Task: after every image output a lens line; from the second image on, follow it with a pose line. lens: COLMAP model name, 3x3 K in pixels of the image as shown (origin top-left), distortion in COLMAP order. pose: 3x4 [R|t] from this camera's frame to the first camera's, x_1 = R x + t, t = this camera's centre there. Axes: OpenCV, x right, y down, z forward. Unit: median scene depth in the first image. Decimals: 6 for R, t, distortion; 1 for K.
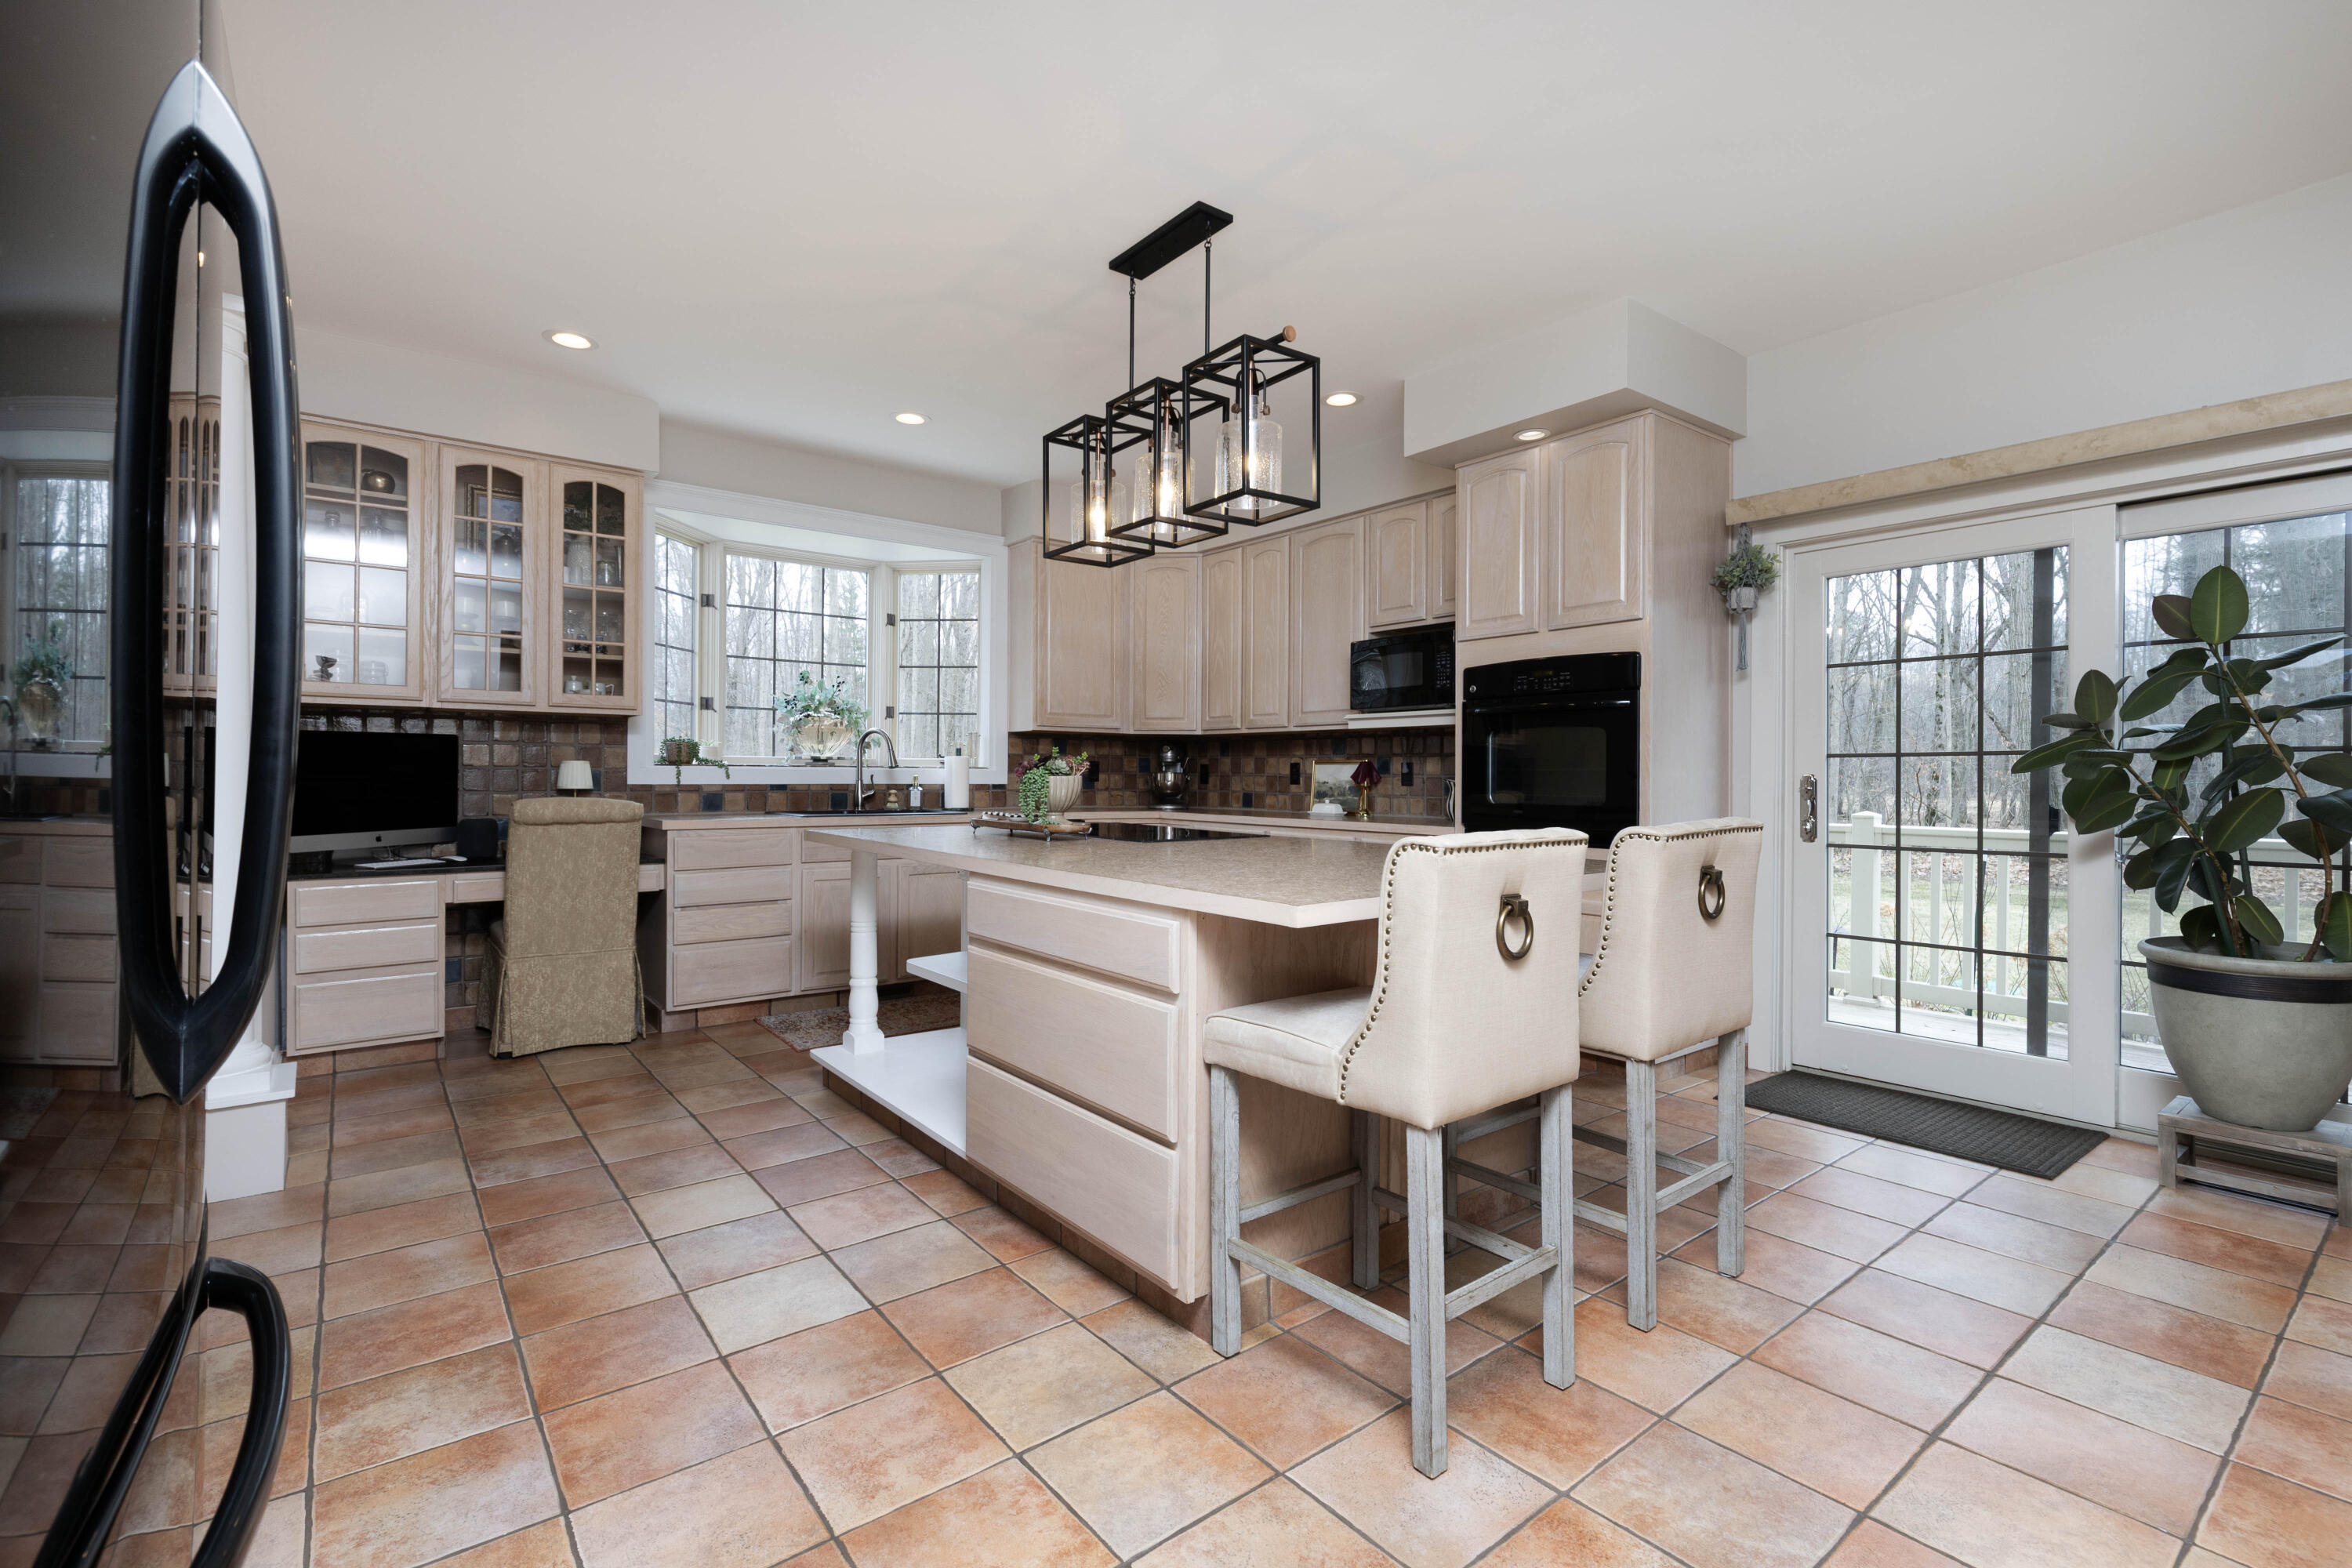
lens RADIAL K [[1051.3, 0, 1173.4], [0, 1051.3, 785.9], [0, 0, 1]] dist [0.006290, -0.000981]
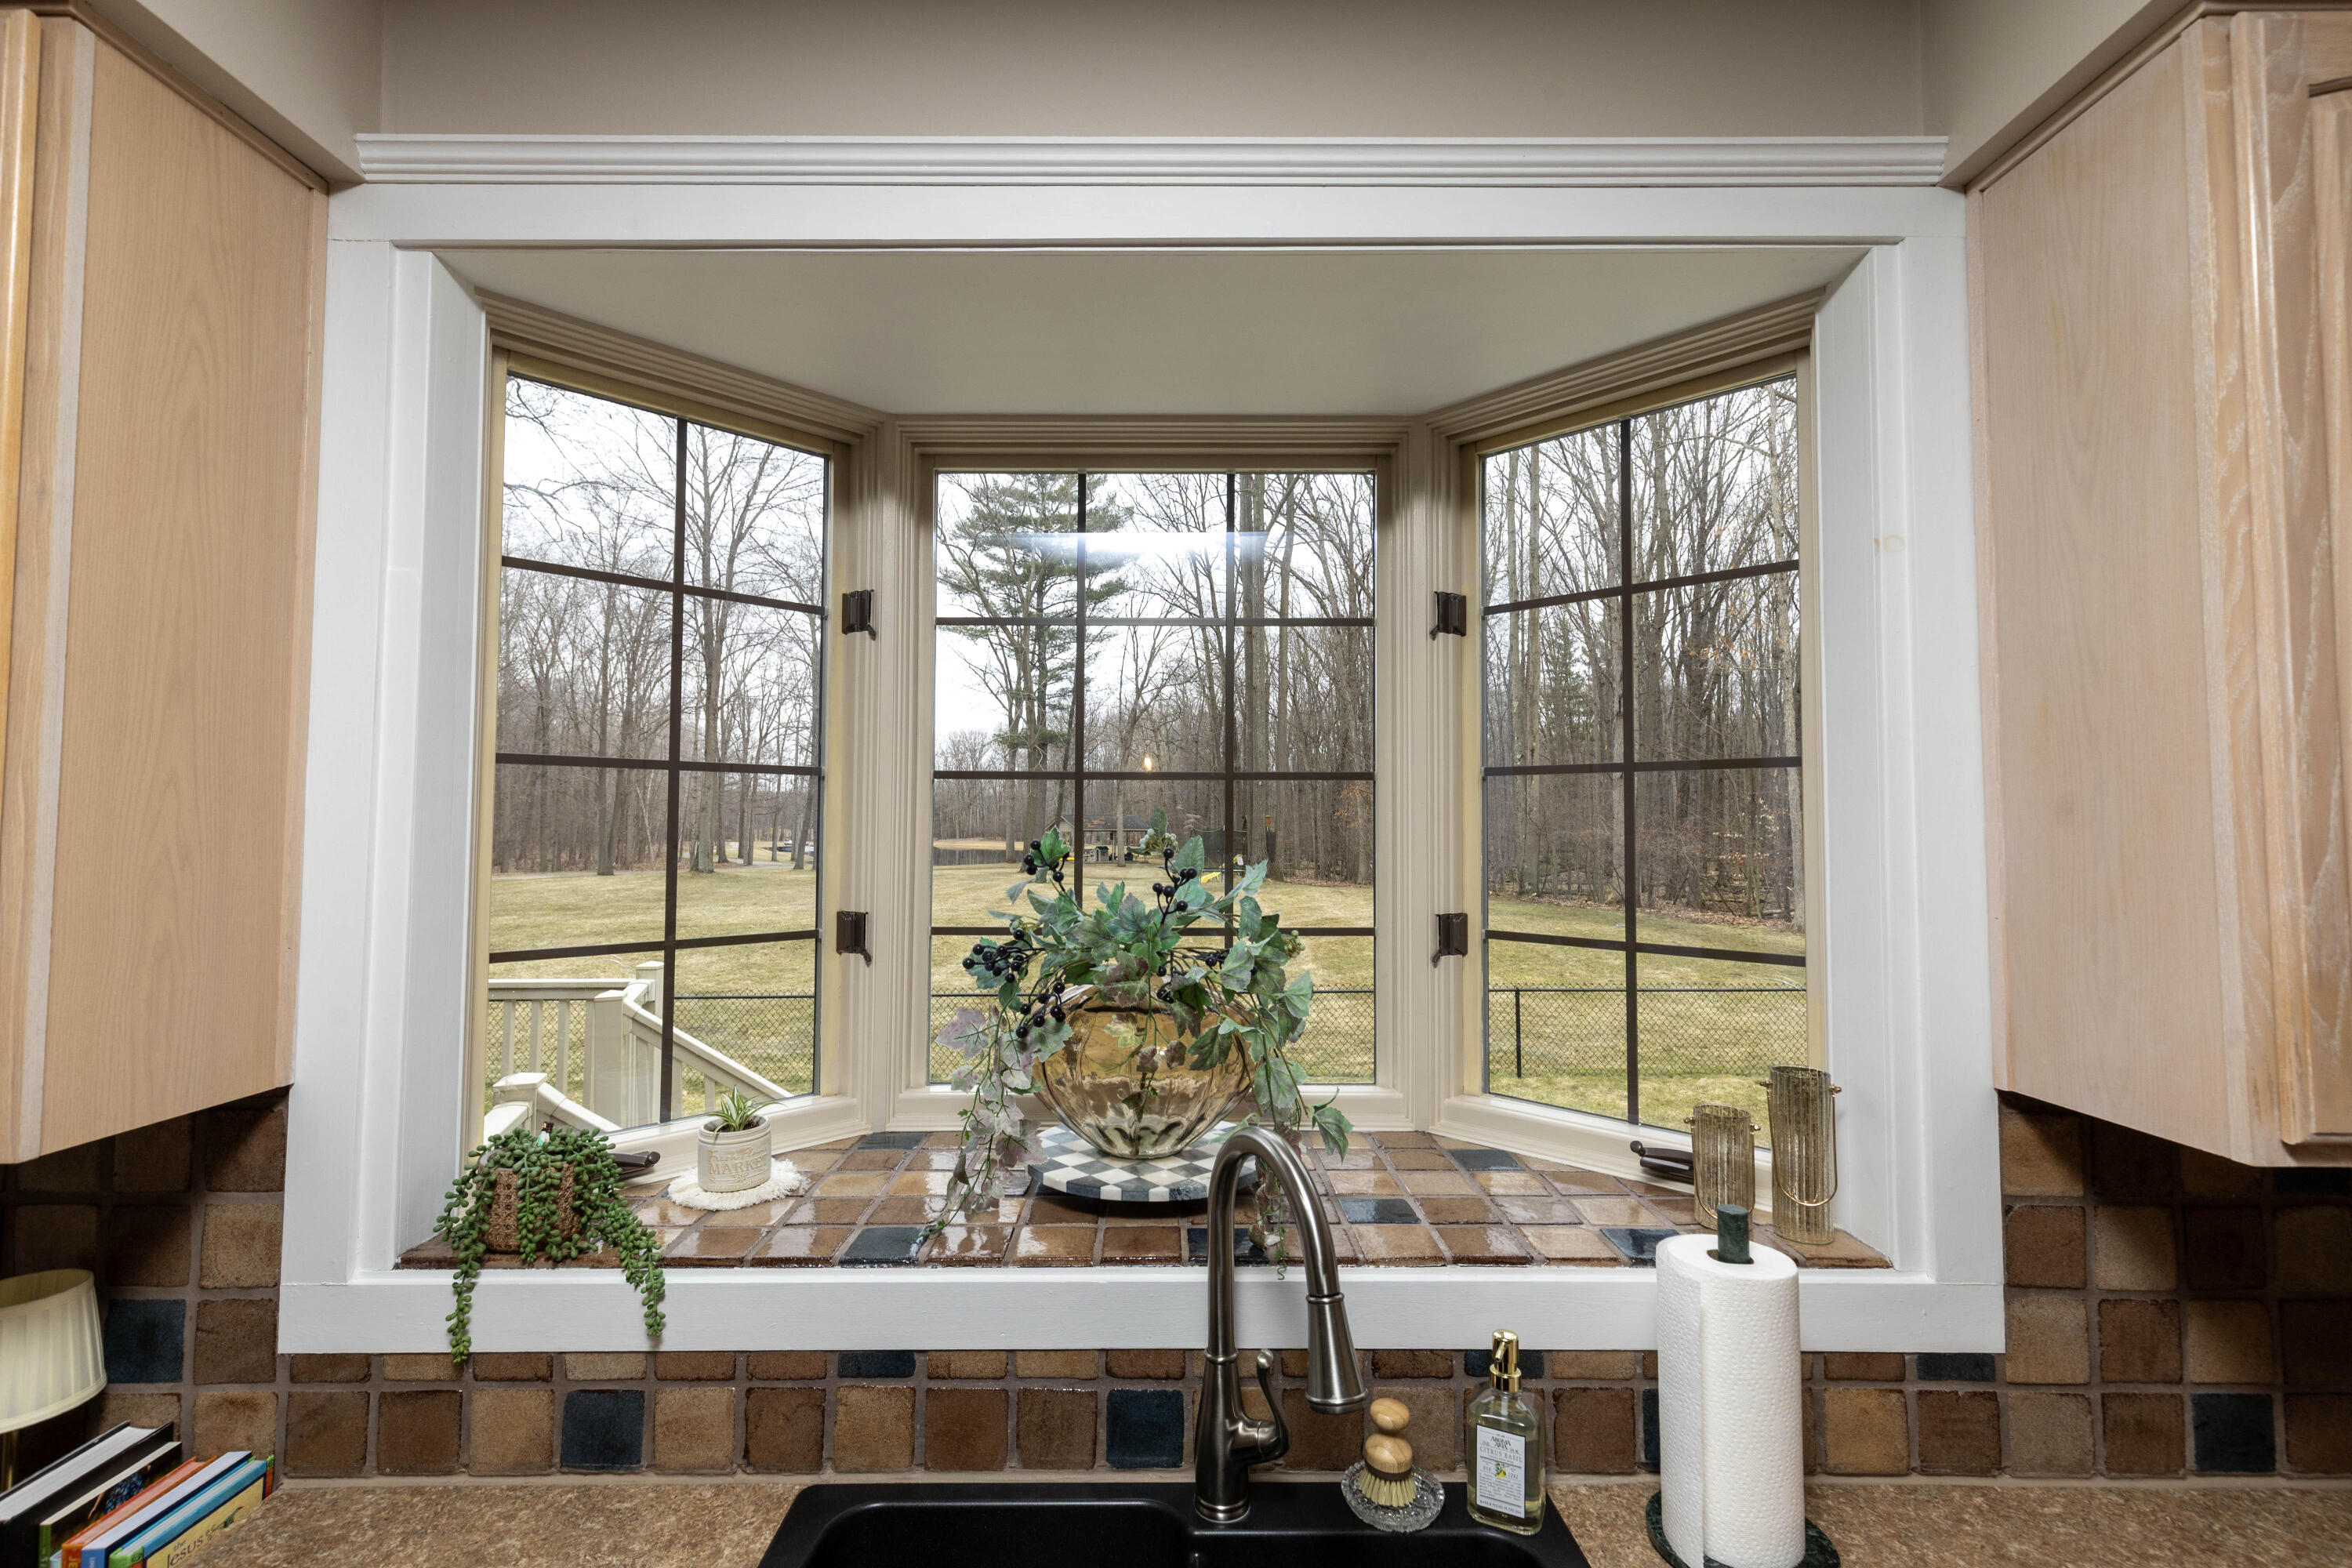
lens RADIAL K [[1051.3, 0, 1173.4], [0, 1051.3, 785.9], [0, 0, 1]] dist [0.006290, -0.000981]
pose [[0.789449, -0.032060, -0.612979, -0.176853], [0.002031, 0.998766, -0.049622, -0.111096], [0.613813, 0.037929, 0.788540, 0.841363]]
